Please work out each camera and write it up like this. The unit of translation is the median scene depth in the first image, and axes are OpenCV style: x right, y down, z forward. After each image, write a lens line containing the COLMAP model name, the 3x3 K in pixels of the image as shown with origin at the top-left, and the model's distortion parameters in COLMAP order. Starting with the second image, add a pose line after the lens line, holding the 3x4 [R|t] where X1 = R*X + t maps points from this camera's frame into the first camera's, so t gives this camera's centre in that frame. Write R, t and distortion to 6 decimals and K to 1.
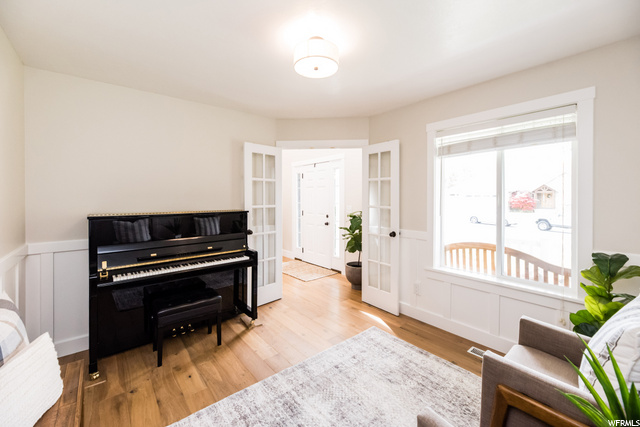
lens RADIAL K [[256.0, 0, 320.2], [0, 256.0, 197.8], [0, 0, 1]] dist [0.000493, 0.000028]
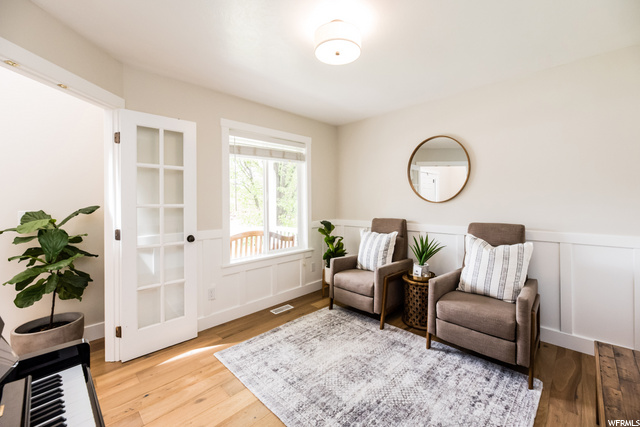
lens RADIAL K [[268.7, 0, 320.1], [0, 268.7, 202.1], [0, 0, 1]] dist [0.000244, 0.000013]
pose [[-0.094669, -0.004265, 0.995500, -0.664998], [0.010091, 0.999935, 0.005243, 0.031513], [-0.995458, 0.010542, -0.094620, 0.767904]]
